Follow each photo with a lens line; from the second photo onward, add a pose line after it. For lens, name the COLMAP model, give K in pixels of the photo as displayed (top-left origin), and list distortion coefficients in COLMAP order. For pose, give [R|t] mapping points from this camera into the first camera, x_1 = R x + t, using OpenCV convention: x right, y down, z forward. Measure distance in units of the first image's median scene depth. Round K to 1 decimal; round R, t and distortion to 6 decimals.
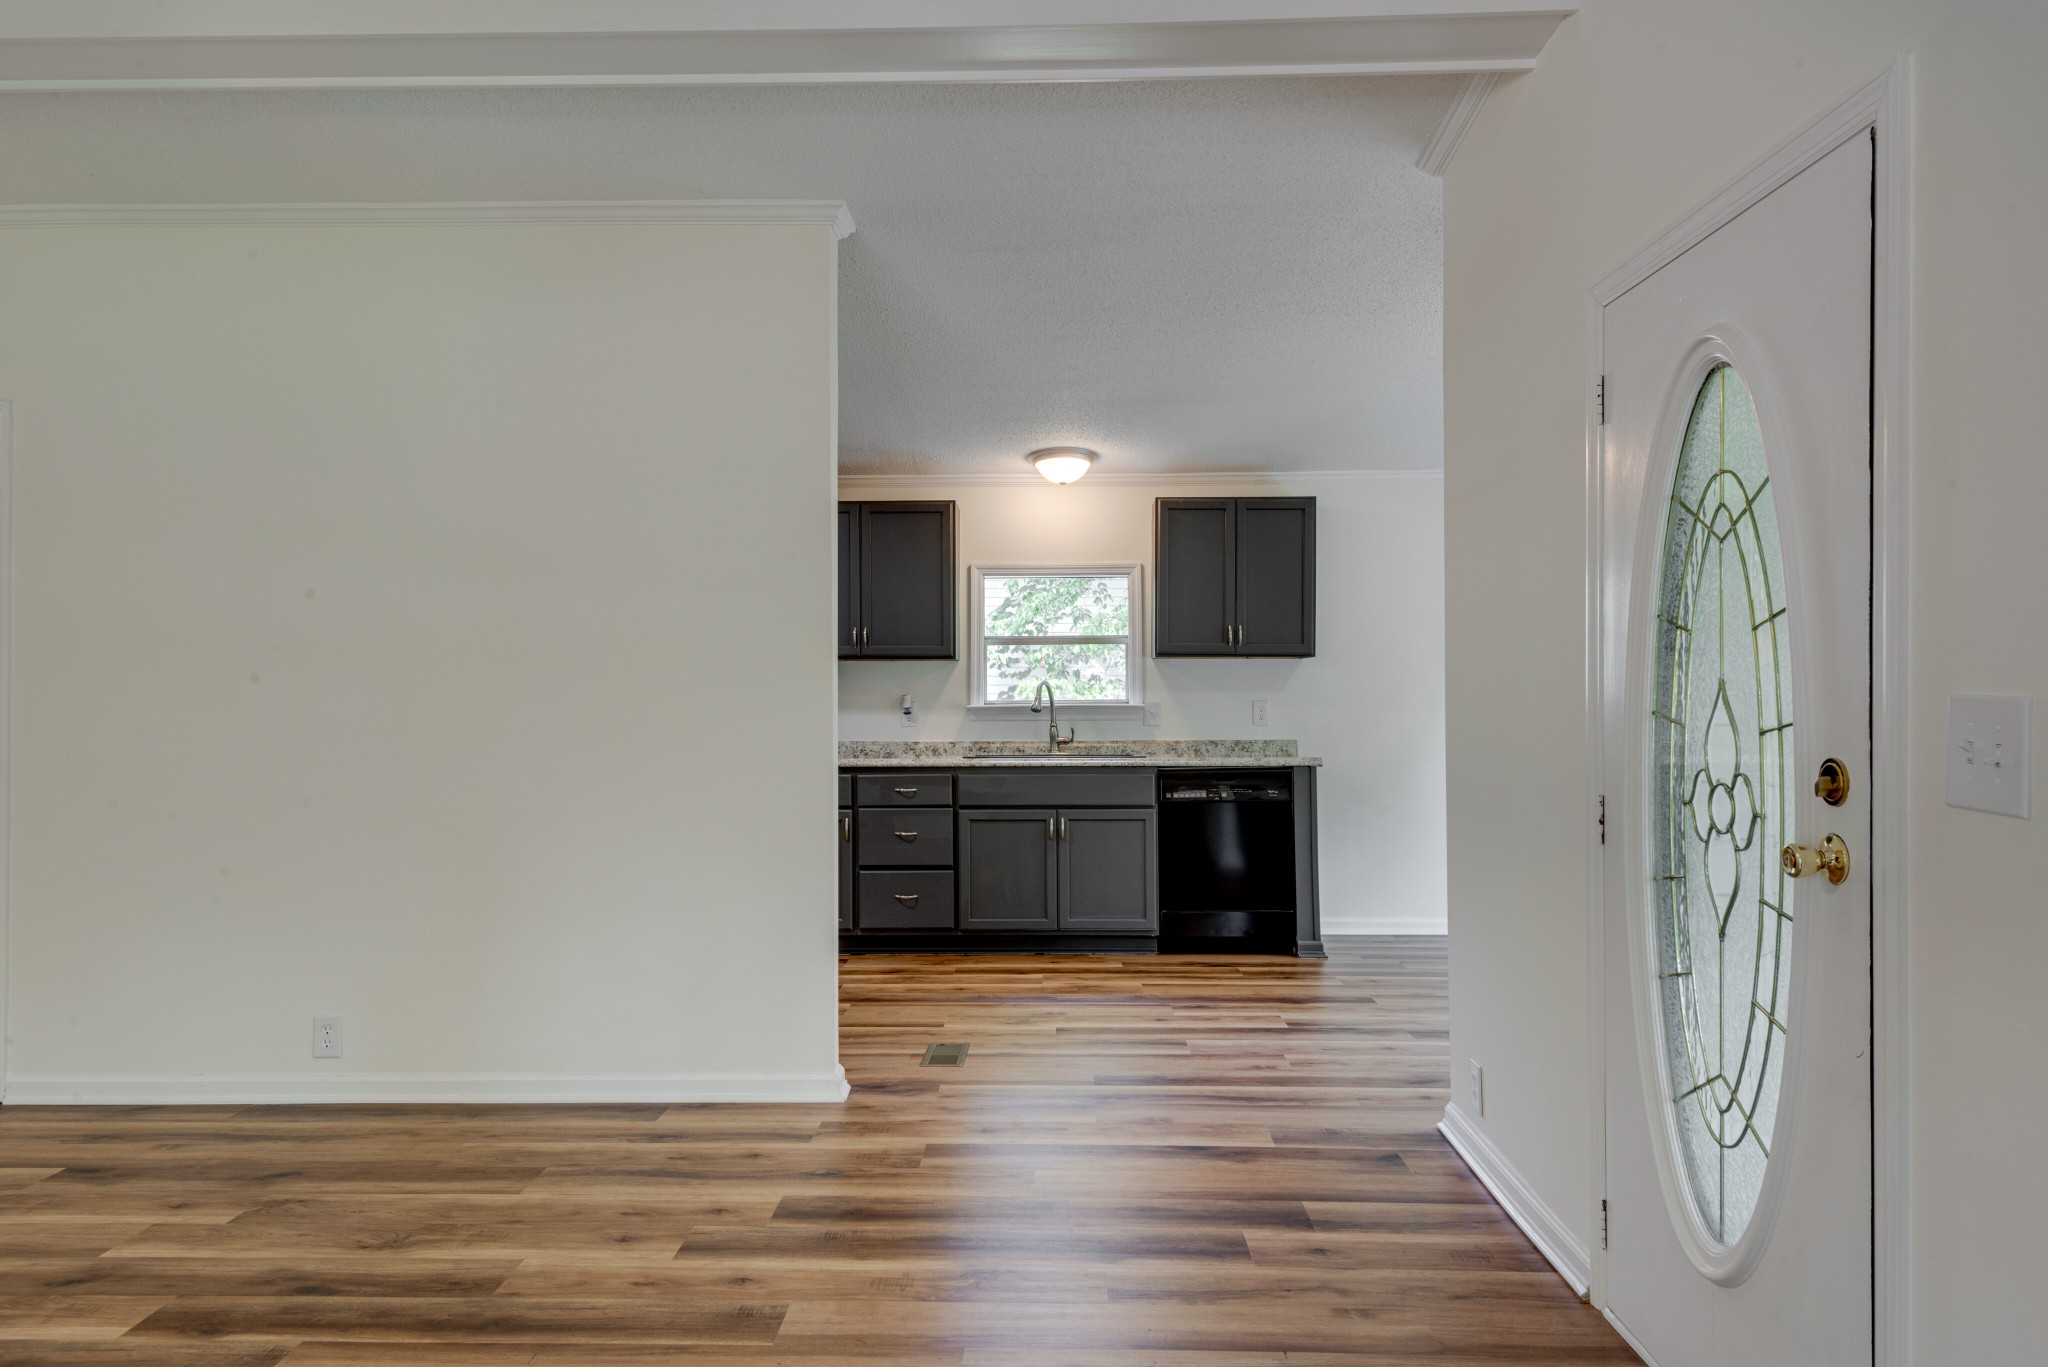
lens RADIAL K [[1345.4, 0, 1025.2], [0, 1345.4, 676.8], [0, 0, 1]] dist [0.003027, 0.000971]
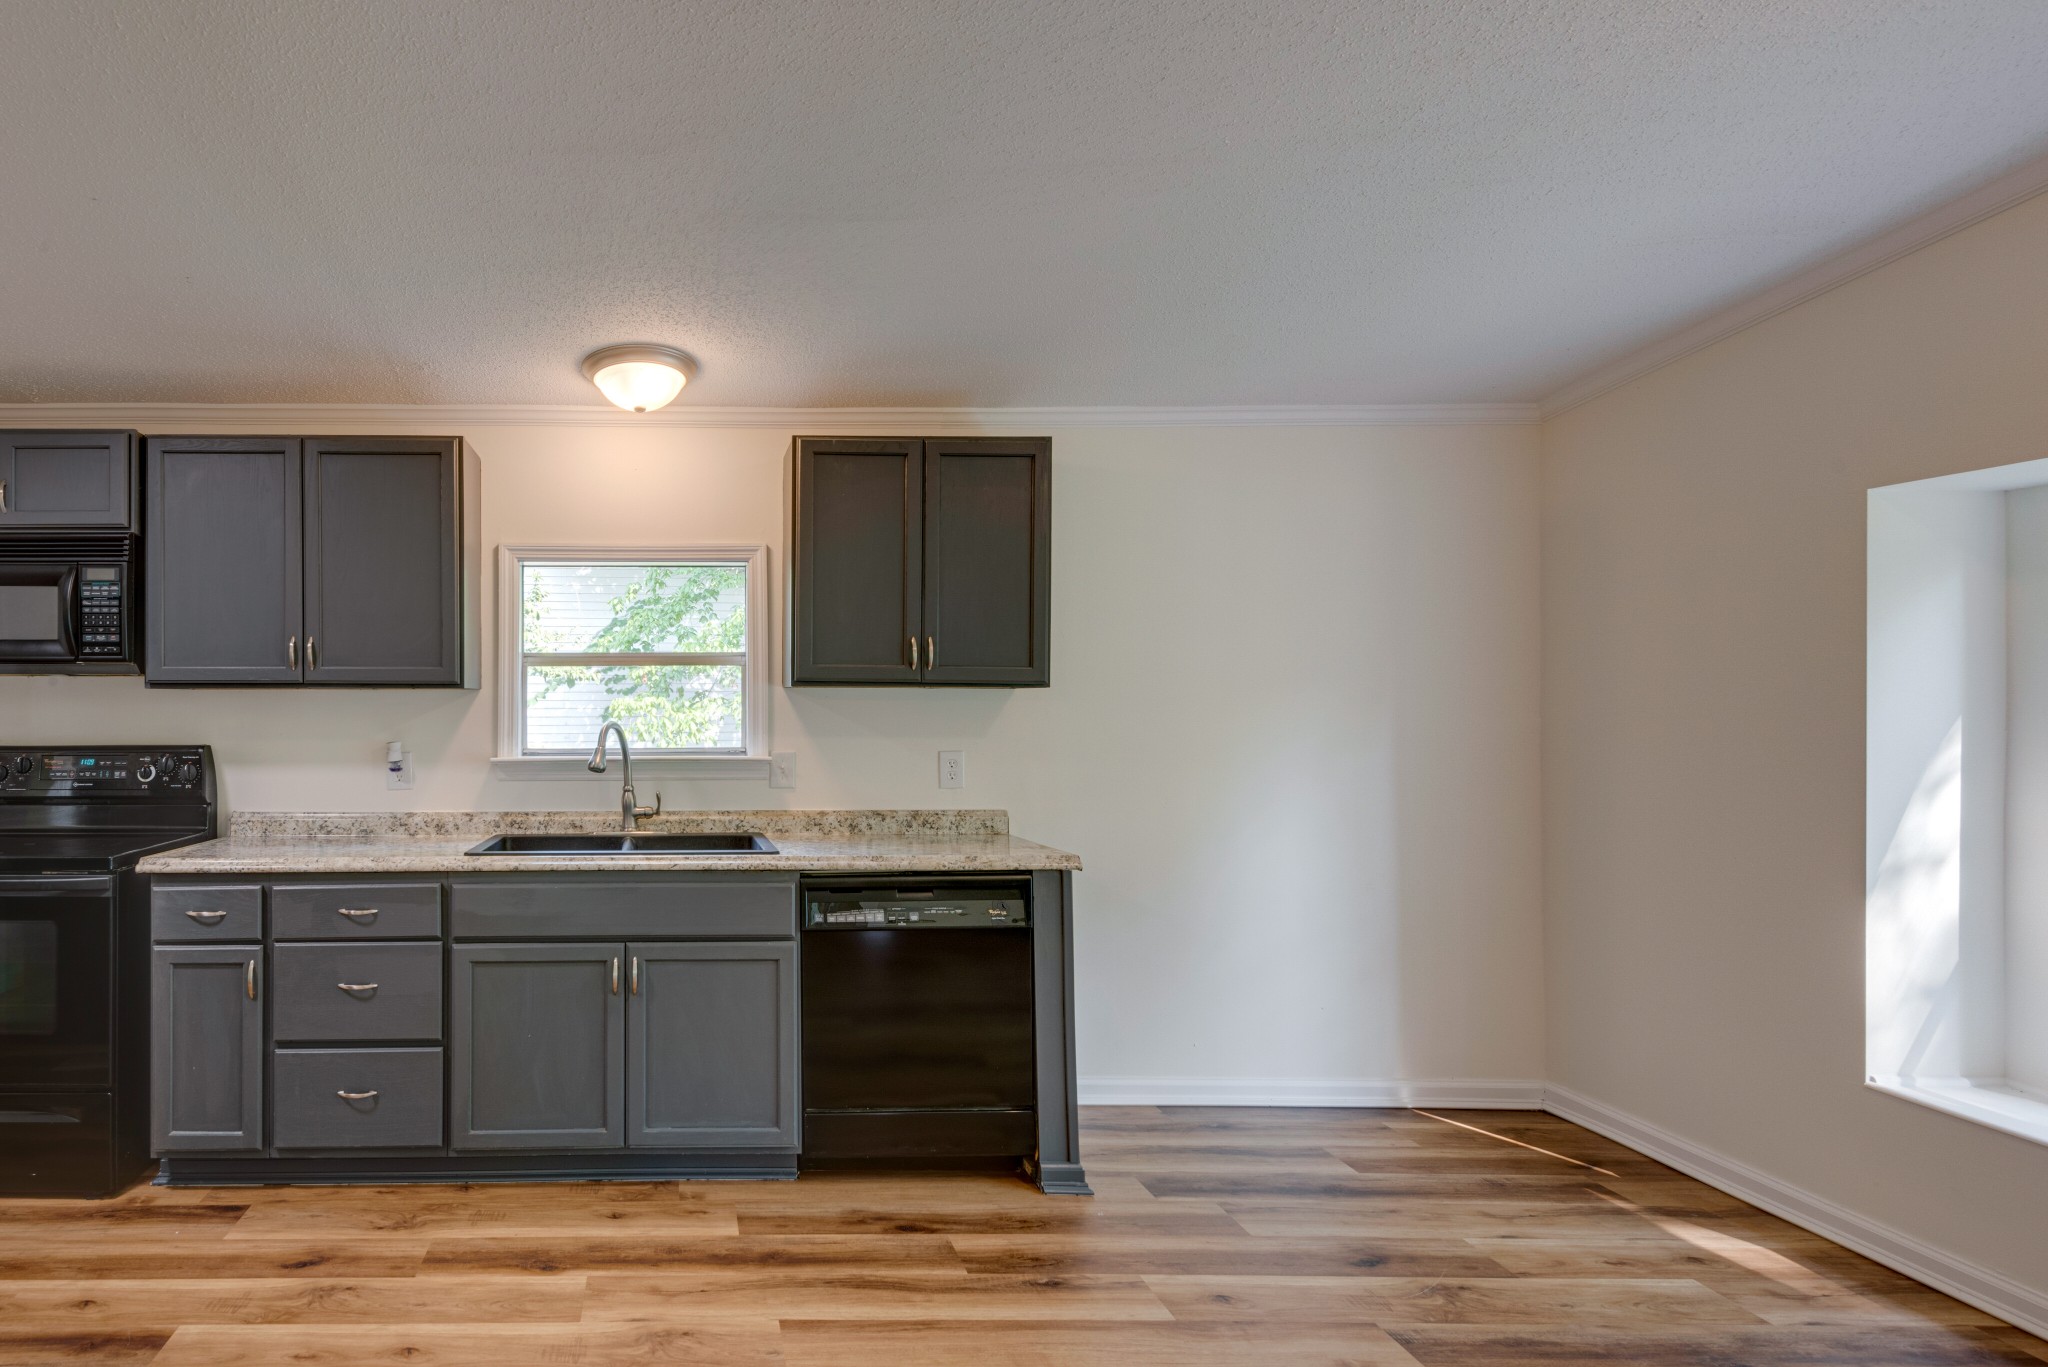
lens RADIAL K [[1086.2, 0, 1014.1], [0, 1086.2, 667.1], [0, 0, 1]] dist [0.017720, -0.001102]
pose [[0.945766, 0.002429, 0.324839, 0.028918], [0.003972, 0.999811, -0.019043, -0.013537], [-0.324823, 0.019300, 0.945578, 0.475920]]
